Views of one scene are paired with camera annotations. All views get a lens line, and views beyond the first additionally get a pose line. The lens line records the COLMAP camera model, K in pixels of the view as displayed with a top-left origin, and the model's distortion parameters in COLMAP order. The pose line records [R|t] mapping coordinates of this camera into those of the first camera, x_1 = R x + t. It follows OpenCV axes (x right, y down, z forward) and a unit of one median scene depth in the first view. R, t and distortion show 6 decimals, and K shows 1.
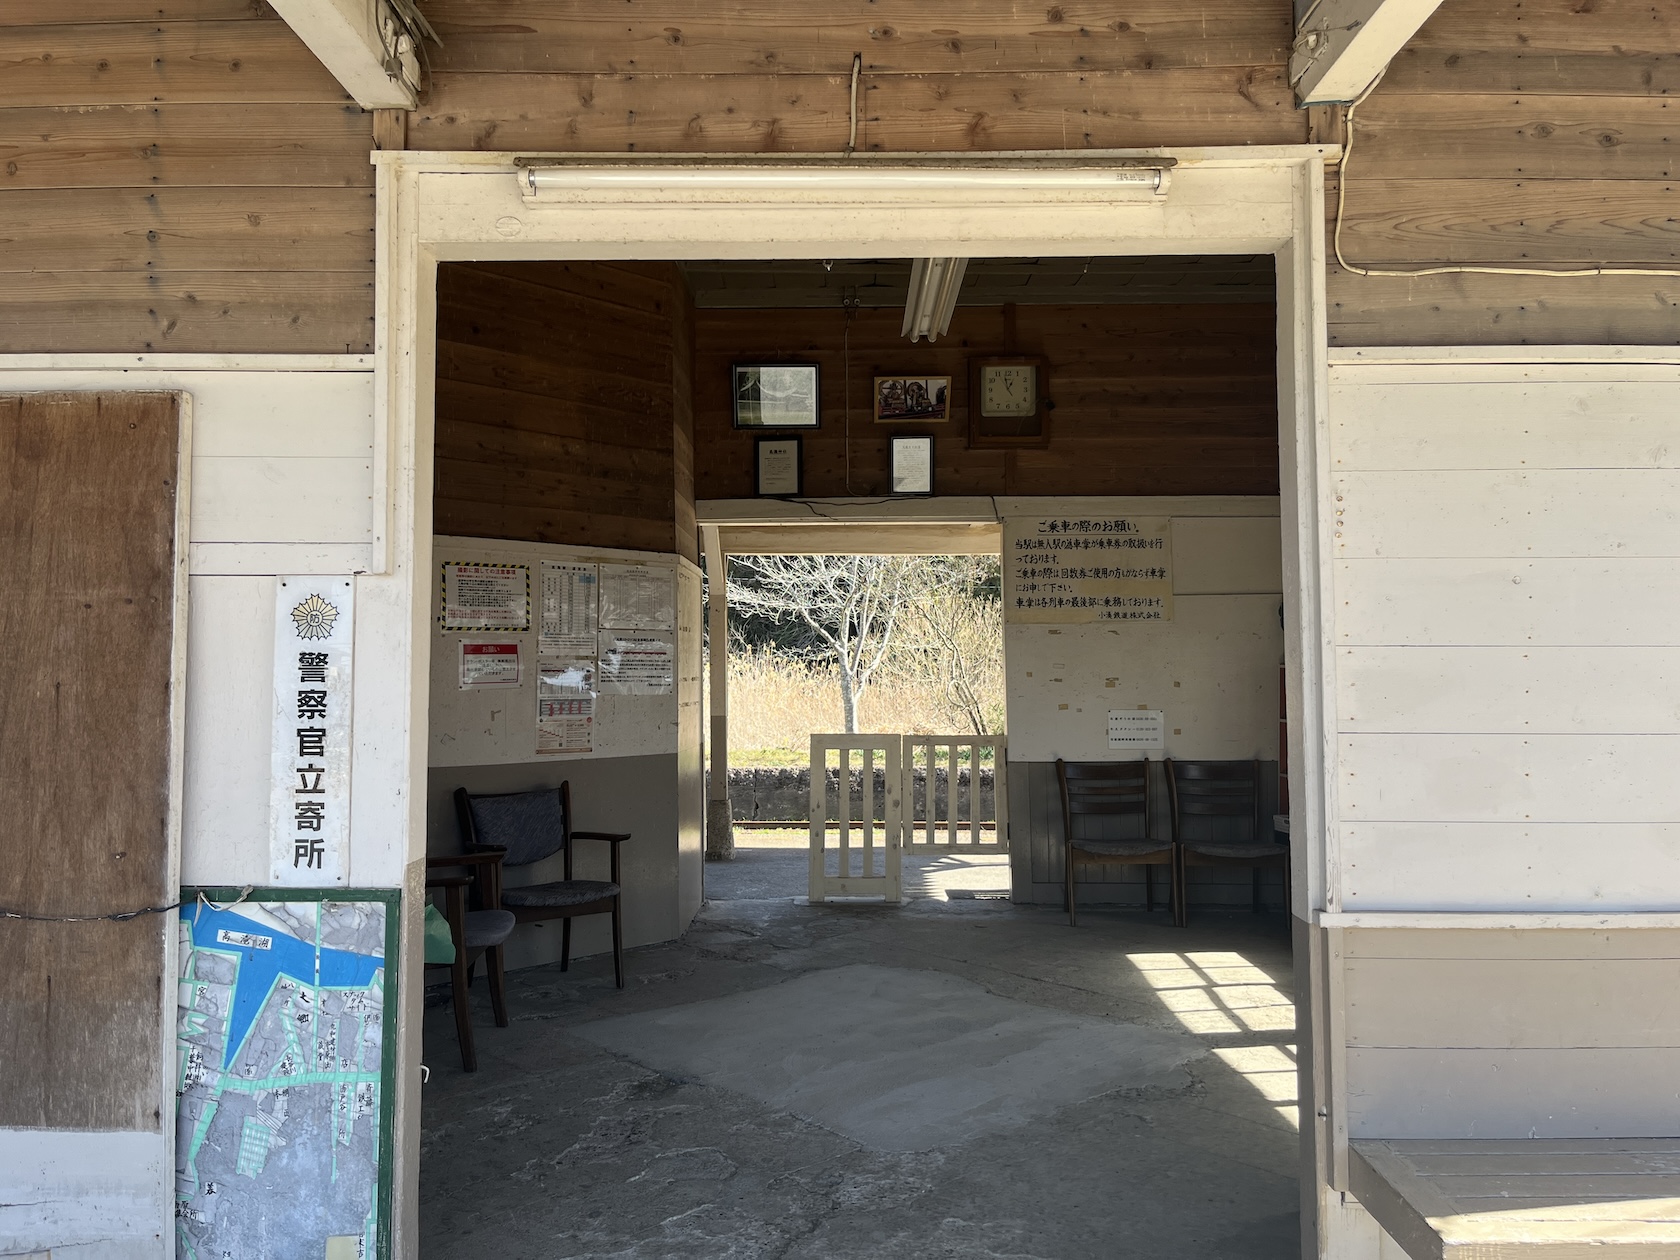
lens RADIAL K [[1266.9, 0, 837.4], [0, 1266.9, 622.9], [0, 0, 1]] dist [0.034360, -0.043552]
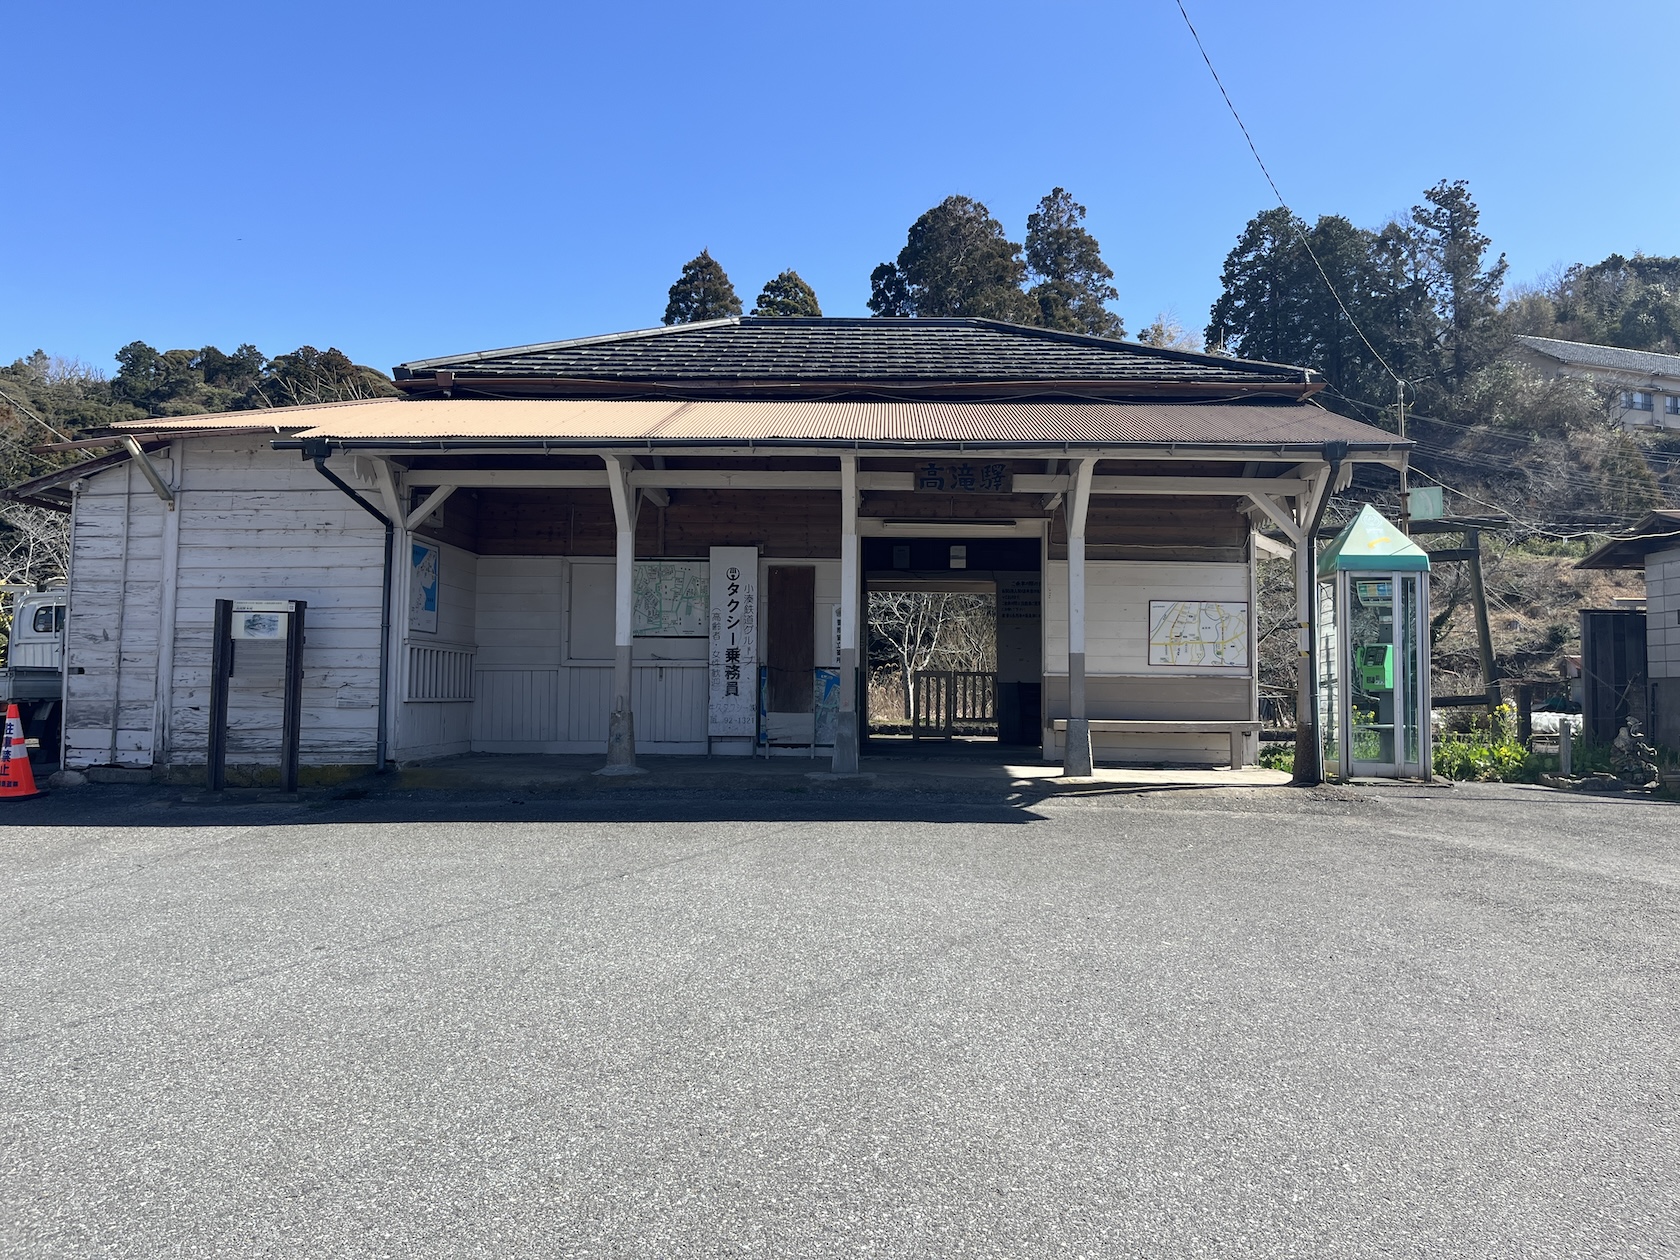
lens RADIAL K [[1266.9, 0, 843.7], [0, 1266.9, 629.7], [0, 0, 1]] dist [0.034360, -0.043552]
pose [[0.999732, 0.009504, -0.021092, -0.290707], [-0.009799, 0.999856, -0.013890, 0.128609], [0.020957, 0.014093, 0.999681, -3.818295]]
